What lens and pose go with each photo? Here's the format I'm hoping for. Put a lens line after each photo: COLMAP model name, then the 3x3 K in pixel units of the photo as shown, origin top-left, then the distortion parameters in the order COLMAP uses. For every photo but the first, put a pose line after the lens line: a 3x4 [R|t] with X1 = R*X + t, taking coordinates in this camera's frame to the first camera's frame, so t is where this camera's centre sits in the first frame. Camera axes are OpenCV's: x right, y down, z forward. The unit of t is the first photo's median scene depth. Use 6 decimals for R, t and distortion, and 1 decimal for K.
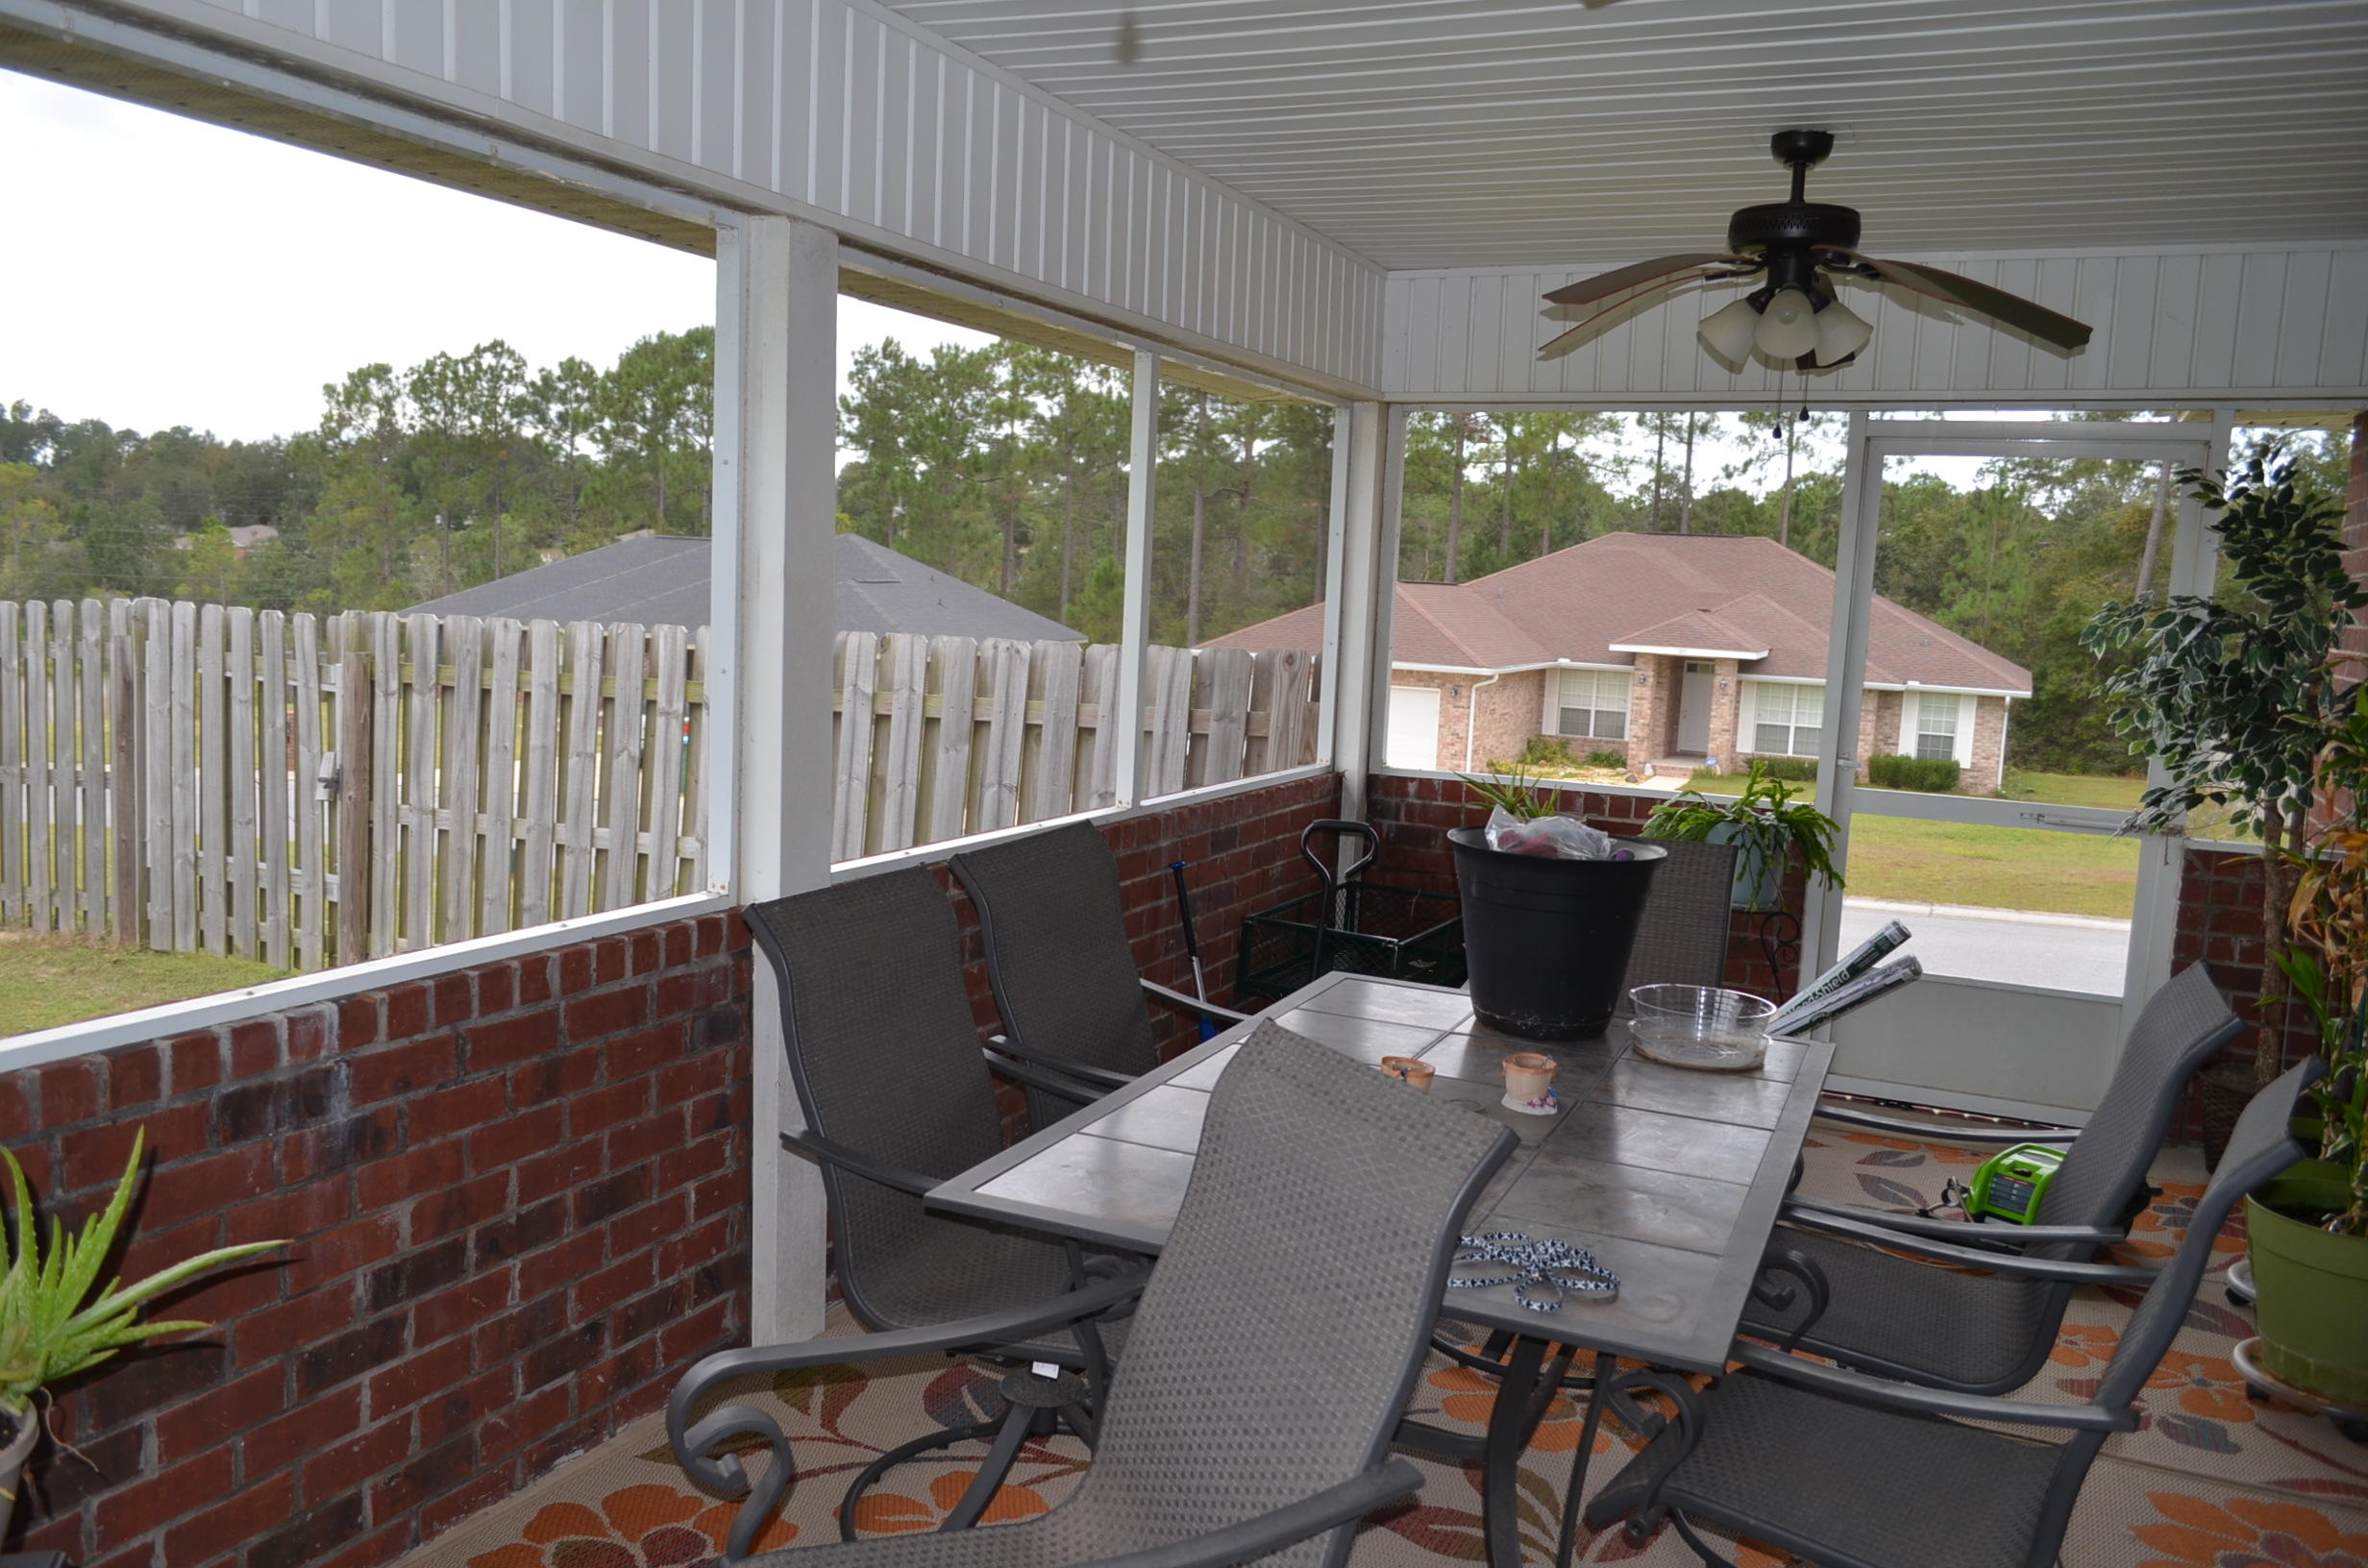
lens RADIAL K [[1830.4, 0, 1183.2], [0, 1830.4, 803.2], [0, 0, 1]] dist [-0.015130, 0.006788]
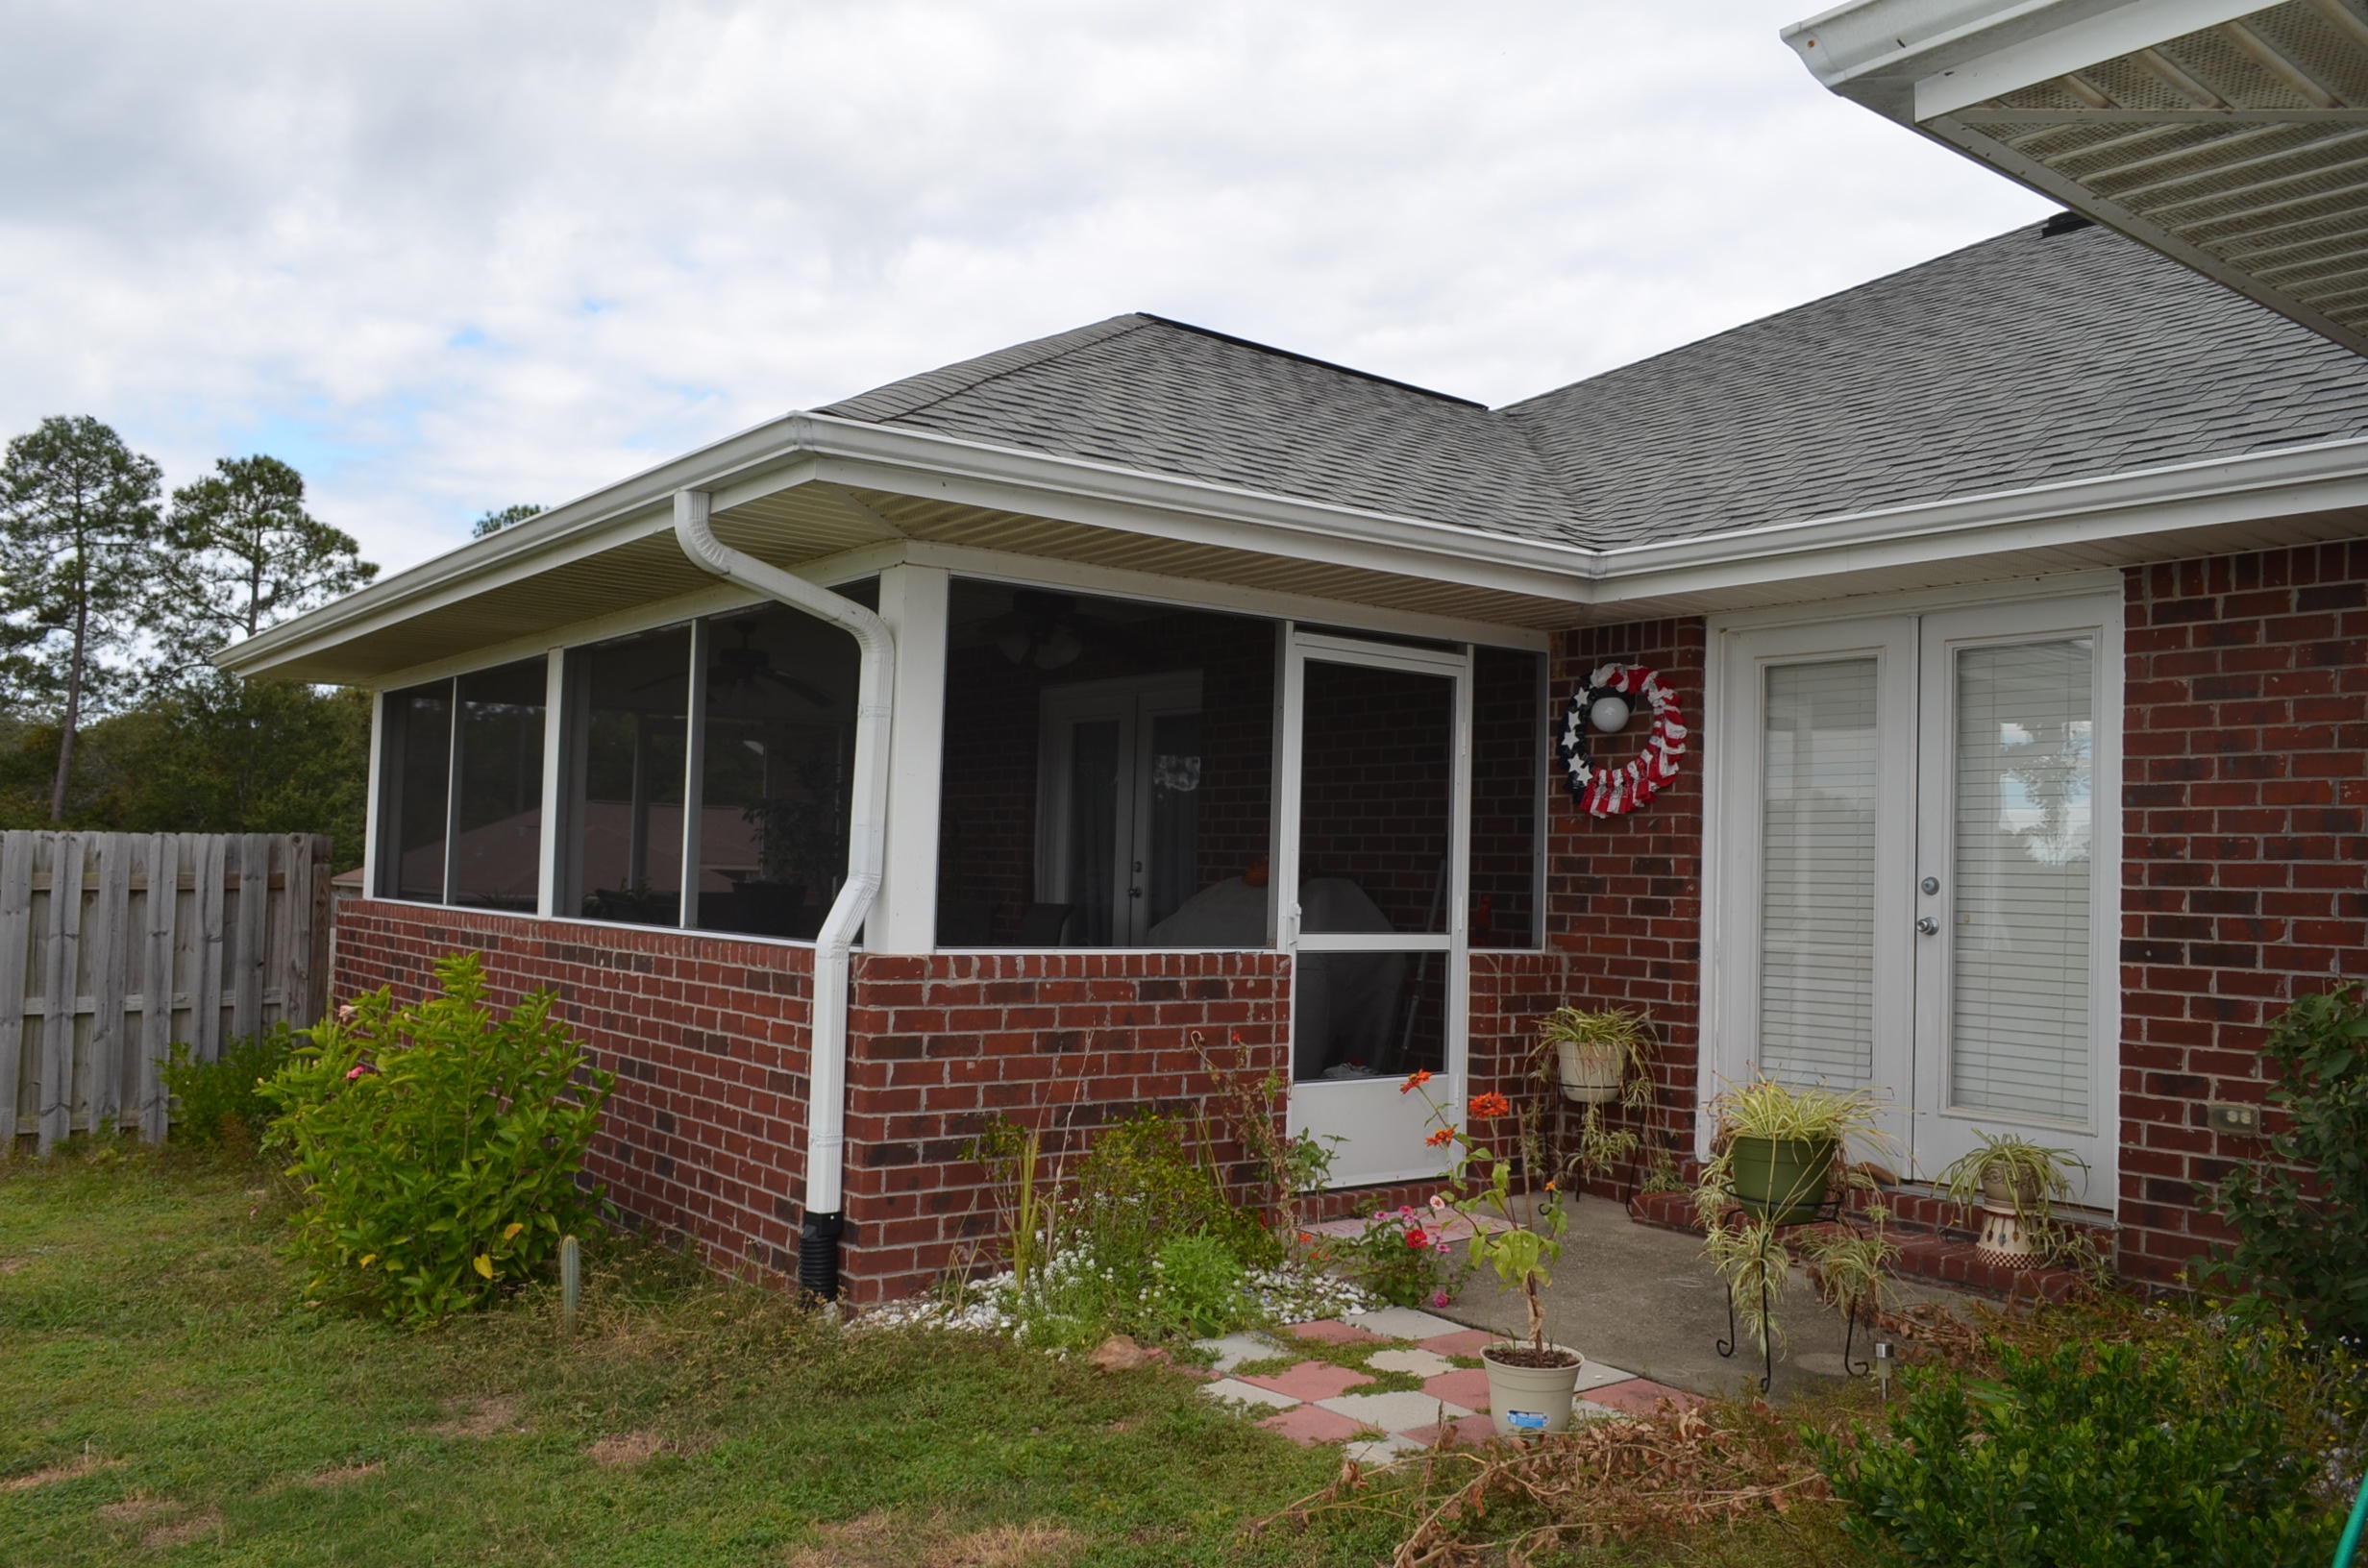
lens RADIAL K [[1846.5, 0, 1180.0], [0, 1846.5, 794.9], [0, 0, 1]] dist [-0.002859, 0.001809]
pose [[0.463873, 0.004397, 0.885891, -0.851822], [0.105295, 0.992626, -0.060062, 0.052252], [-0.879622, 0.121141, 0.459989, -0.365551]]
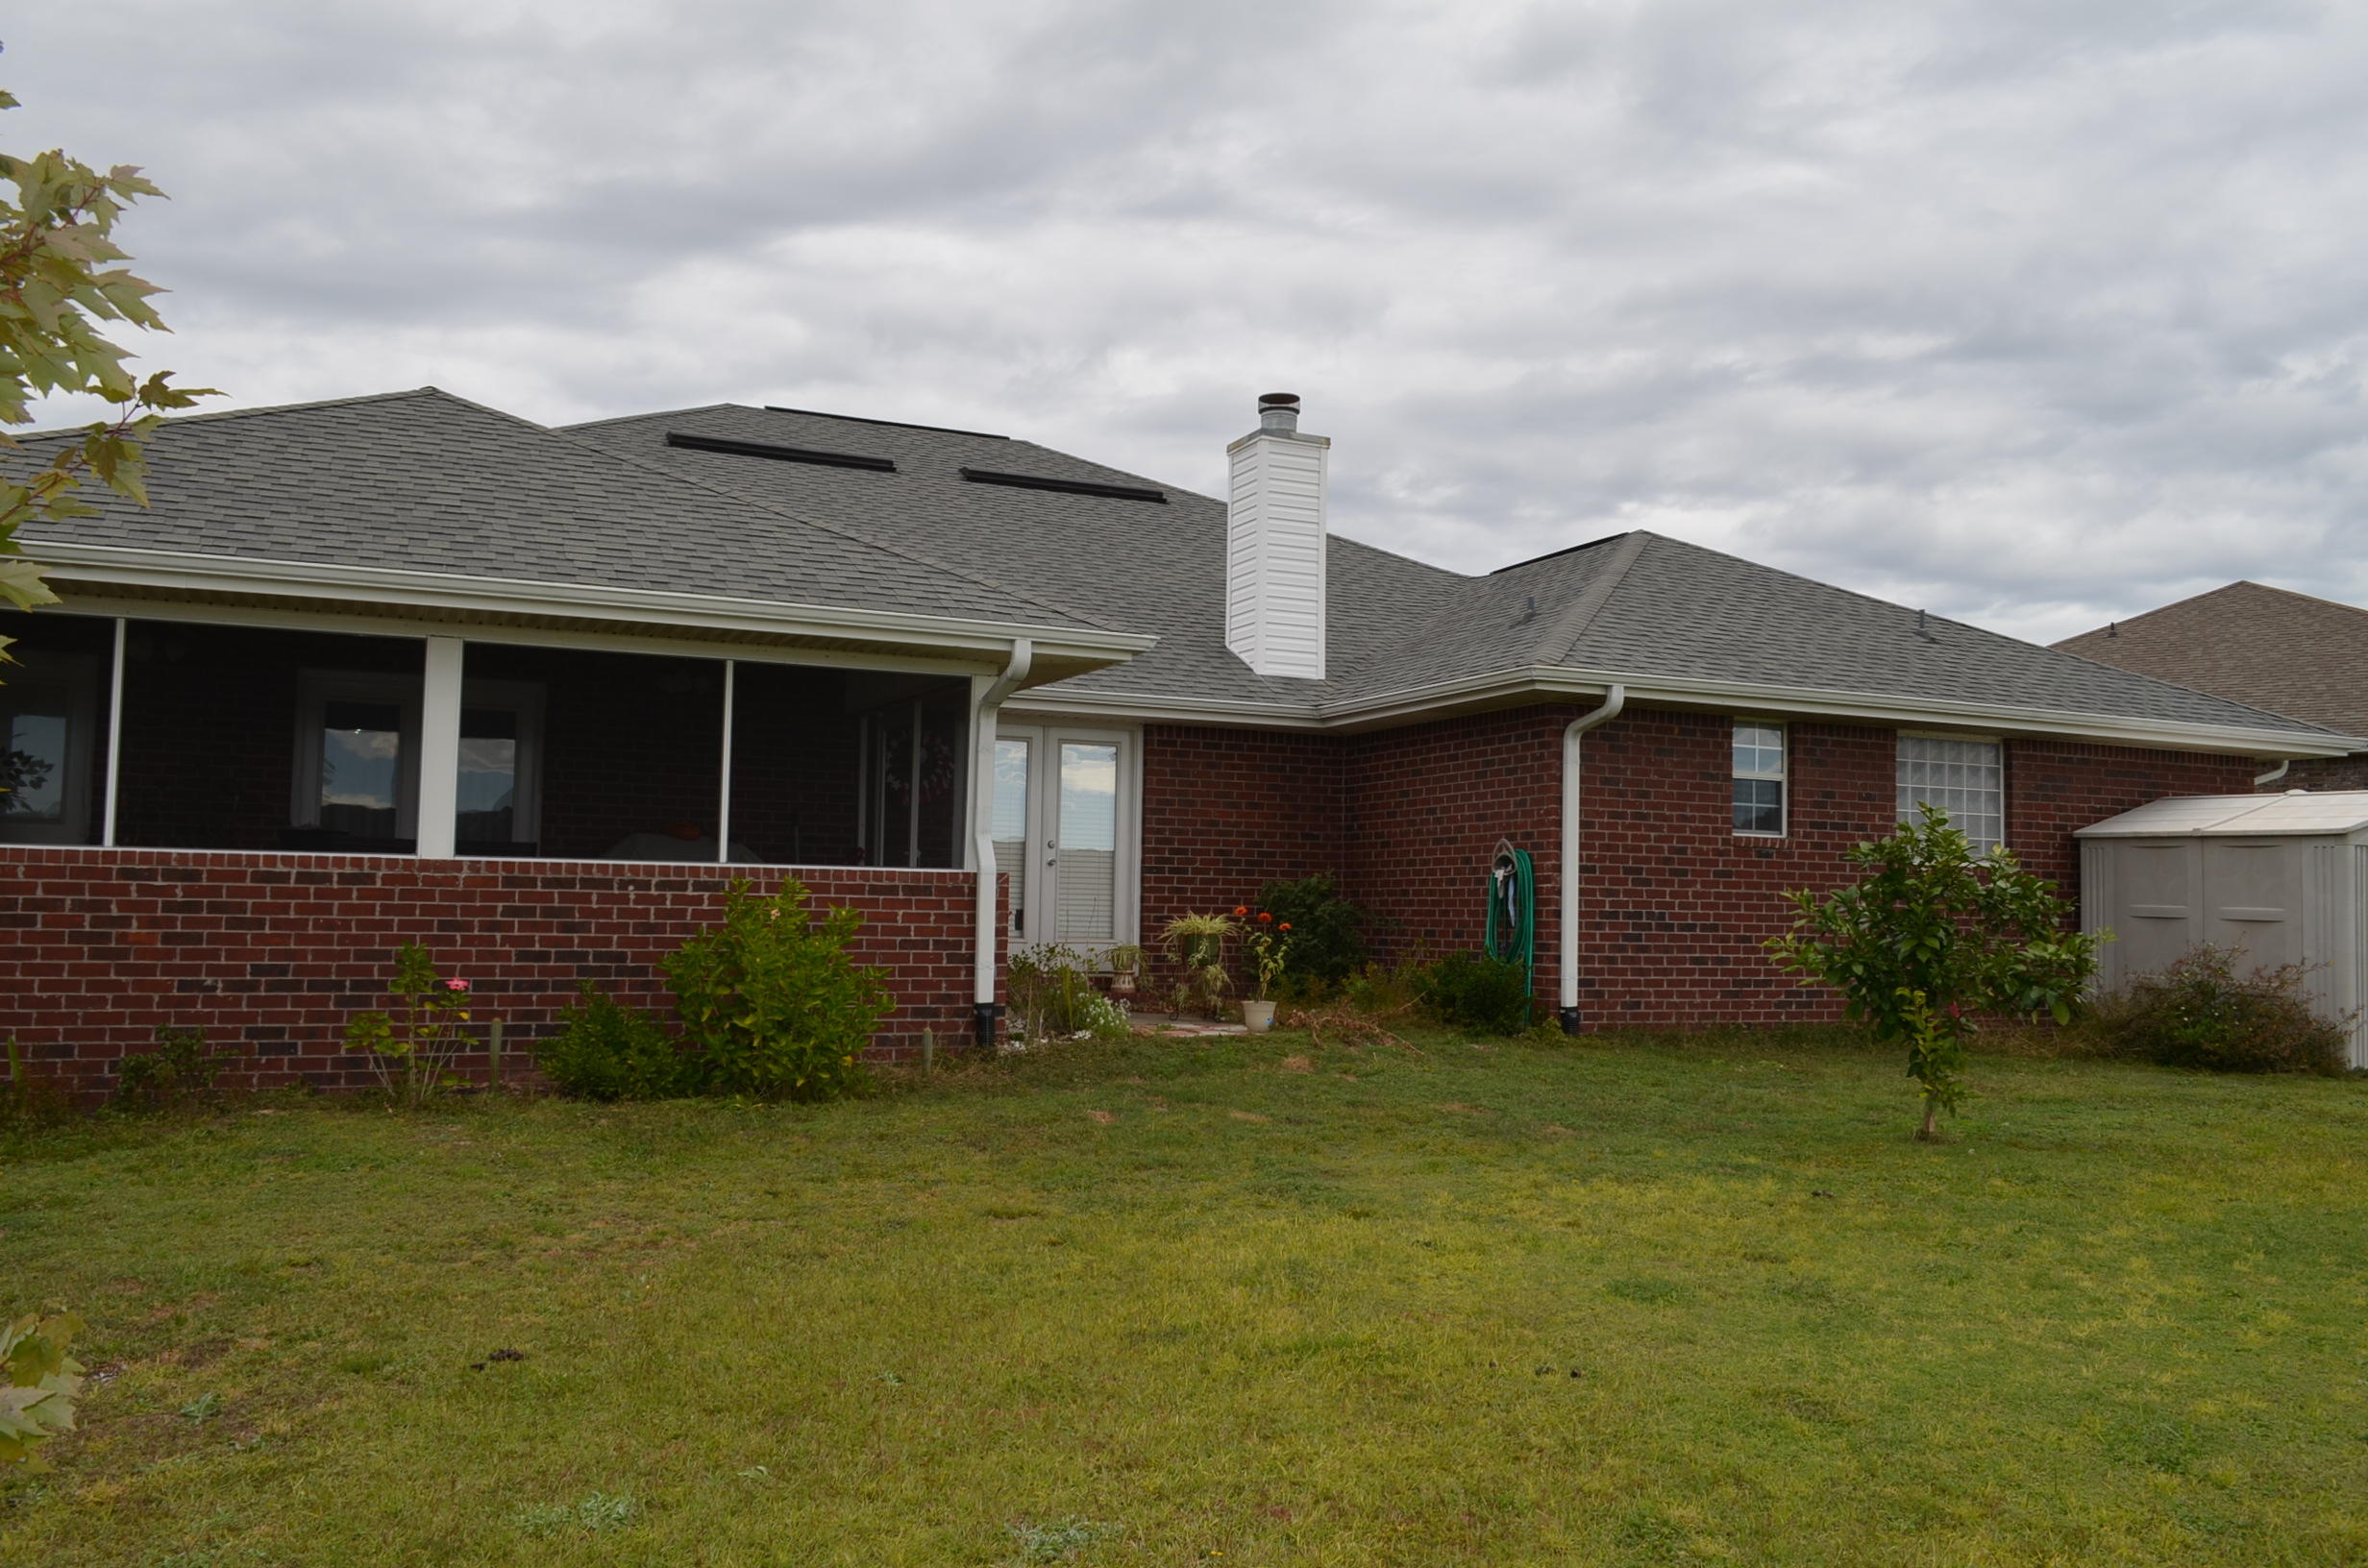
lens RADIAL K [[1830.4, 0, 1183.2], [0, 1830.4, 803.2], [0, 0, 1]] dist [-0.015130, 0.006788]
pose [[-0.747521, -0.022876, 0.663844, -1.304986], [0.029215, 0.997307, 0.067264, -0.081762], [-0.663595, 0.069675, -0.744840, 0.983841]]
